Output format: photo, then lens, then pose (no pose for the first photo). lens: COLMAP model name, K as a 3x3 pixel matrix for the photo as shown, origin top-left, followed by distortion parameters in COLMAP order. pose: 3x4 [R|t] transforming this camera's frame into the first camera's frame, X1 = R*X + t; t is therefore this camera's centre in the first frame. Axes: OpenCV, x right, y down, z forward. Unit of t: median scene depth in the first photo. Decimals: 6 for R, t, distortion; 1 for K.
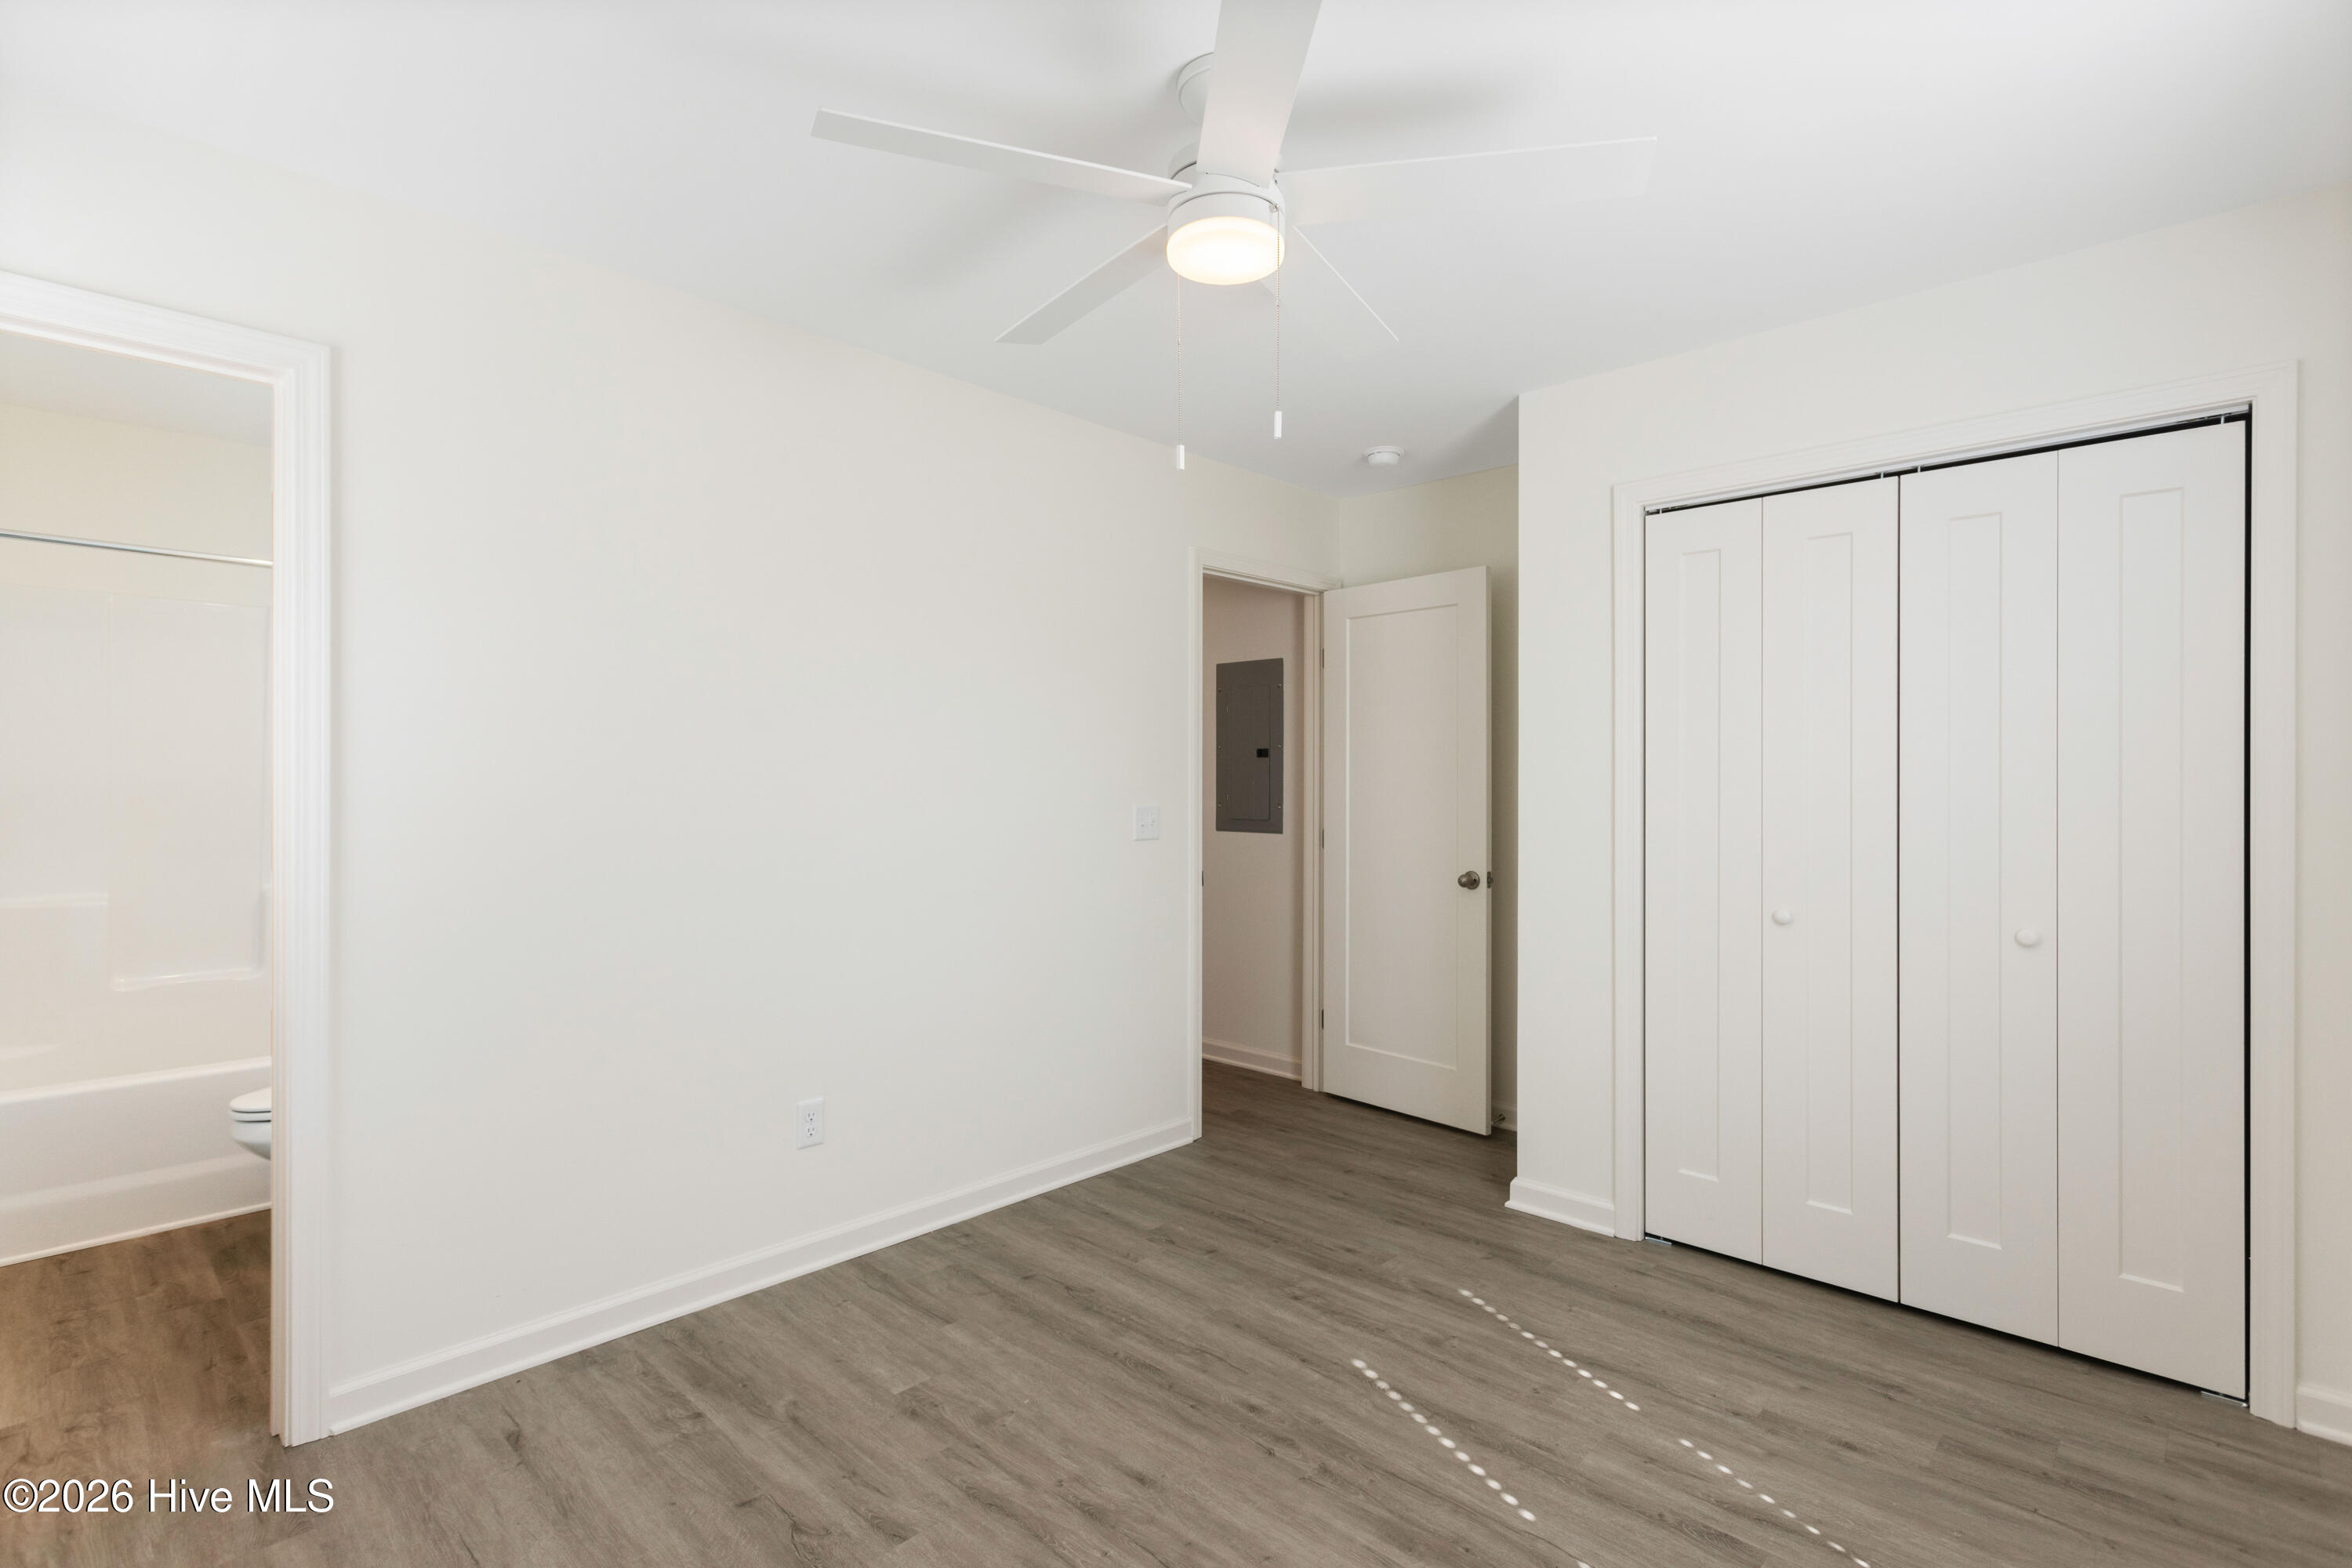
lens RADIAL K [[1116.6, 0, 1176.0], [0, 1116.6, 784.0], [0, 0, 1]] dist [-0.000822, -0.000169]
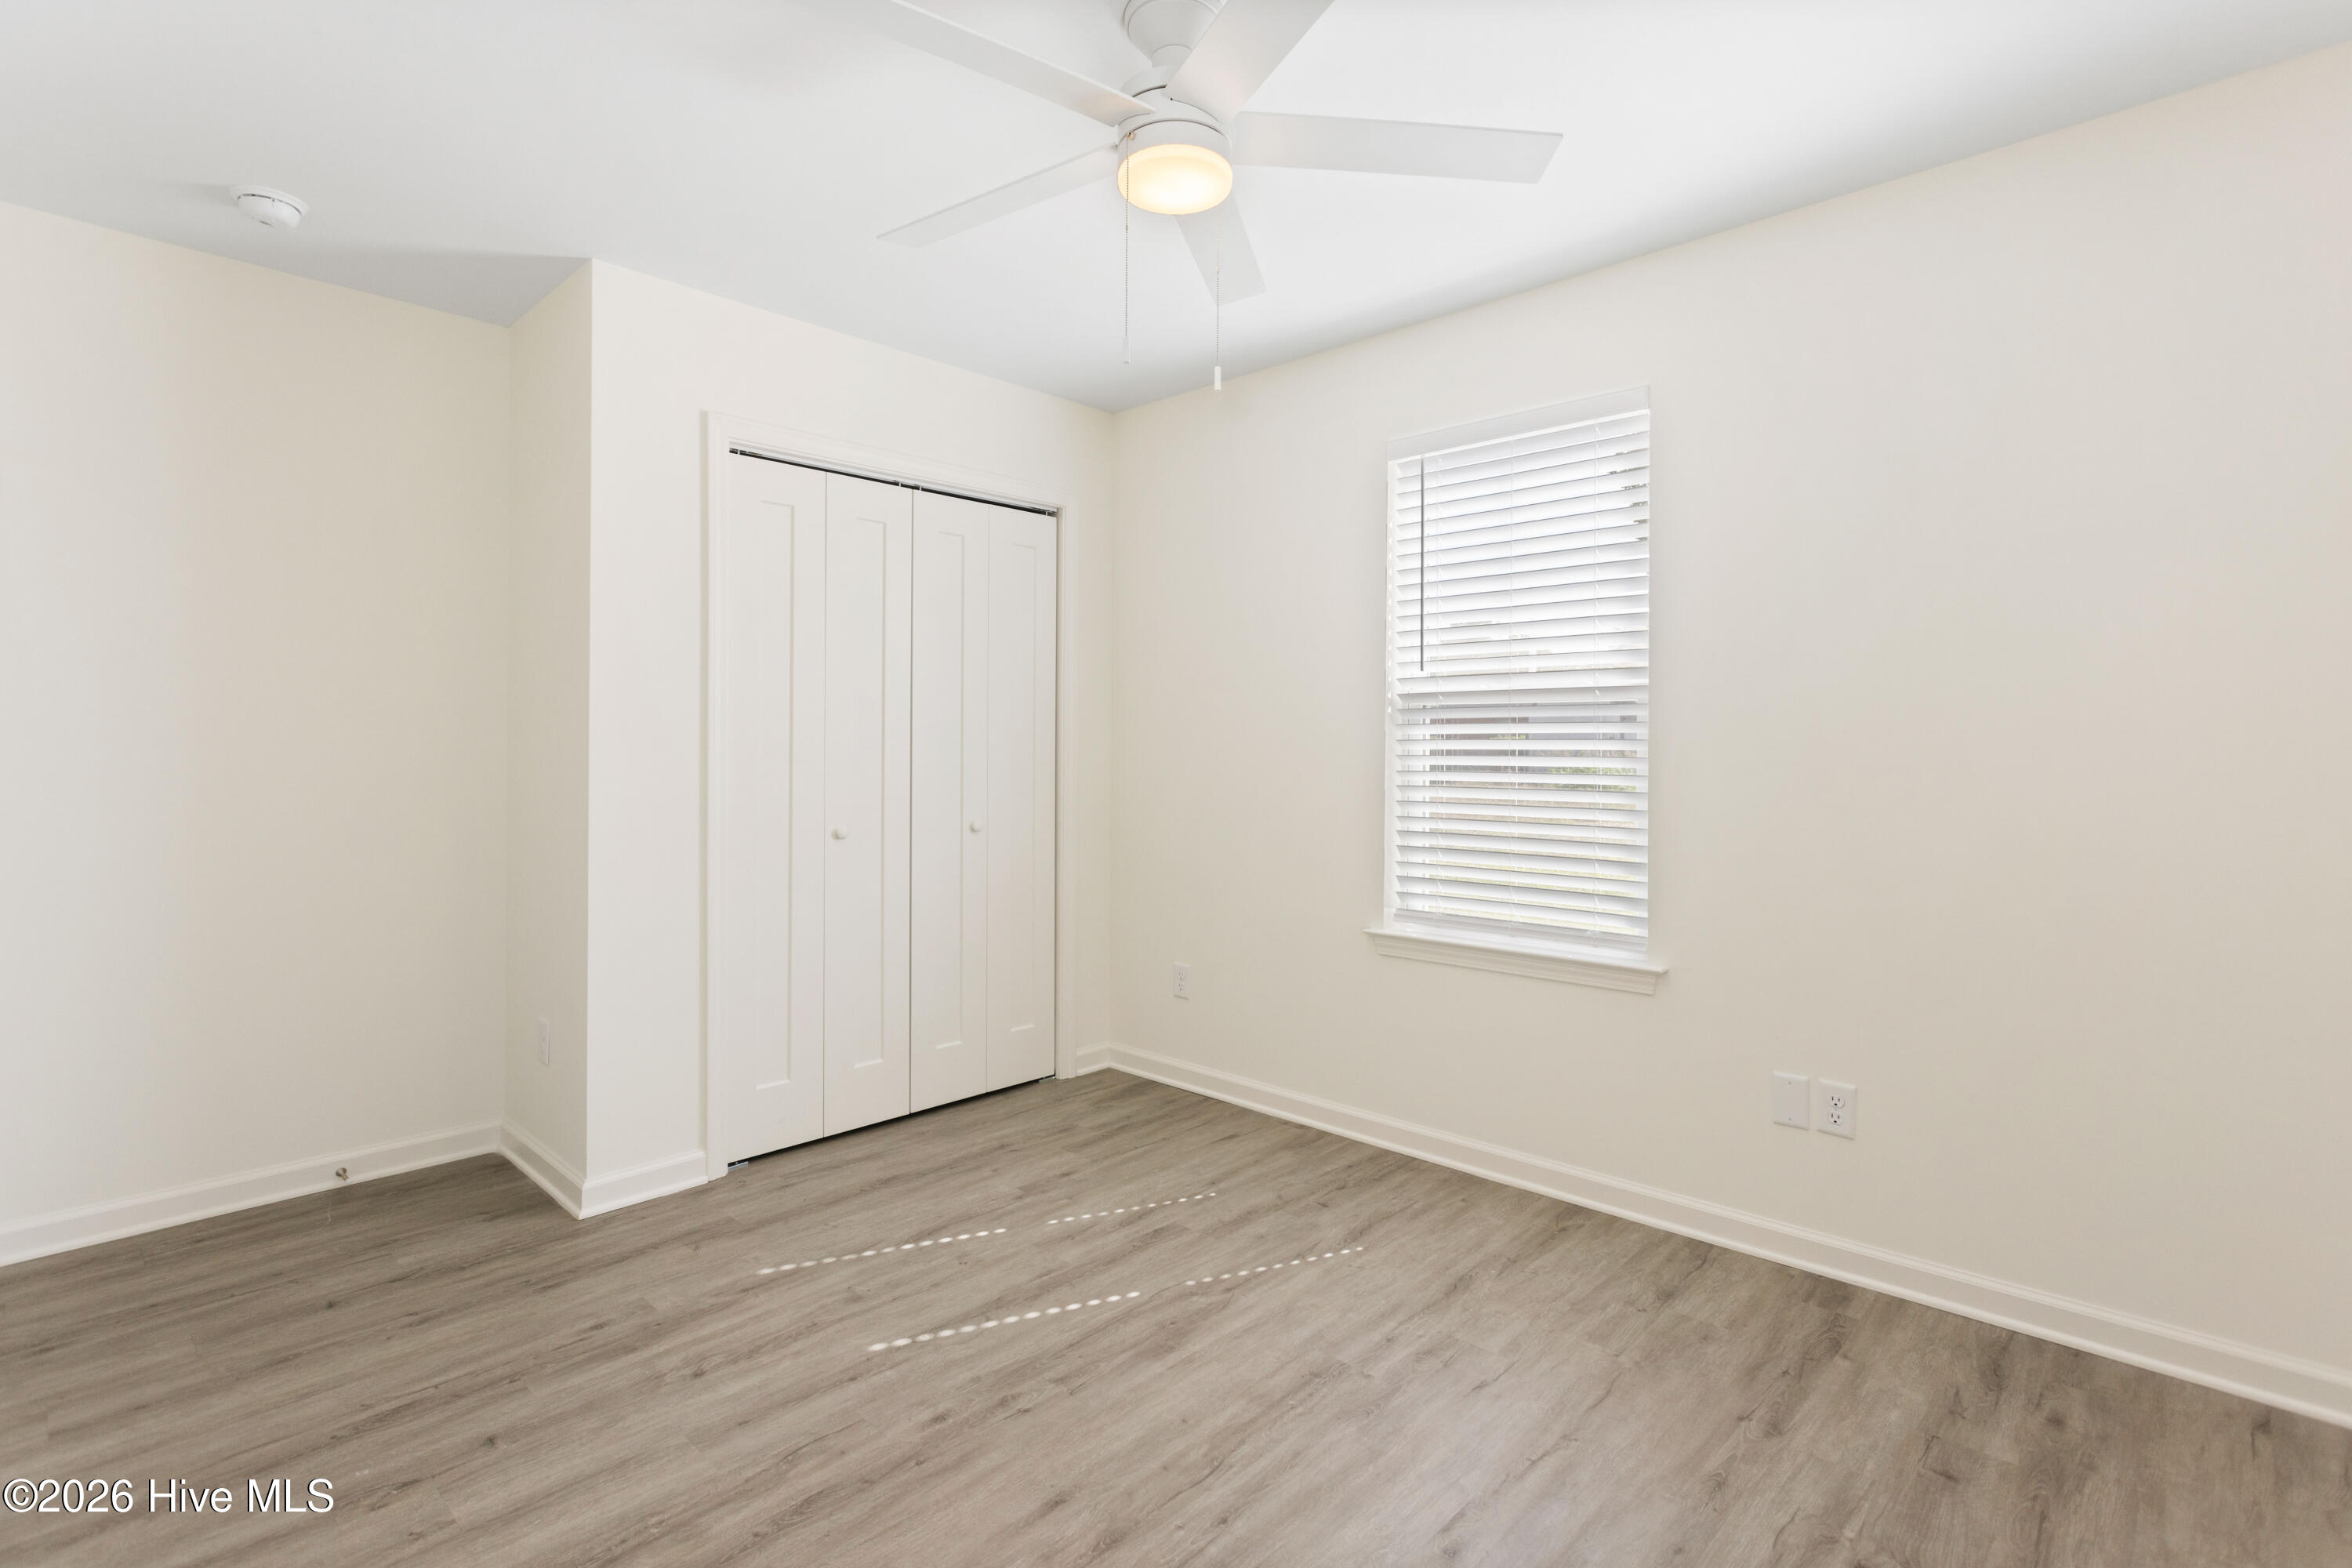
lens RADIAL K [[1116.7, 0, 1173.5], [0, 1116.7, 752.8], [0, 0, 1]] dist [-0.001965, -0.000114]
pose [[-0.008761, -0.004872, 0.999950, -0.715004], [0.002400, 0.999985, 0.004894, 0.032848], [-0.999959, 0.002443, -0.008749, 0.736612]]
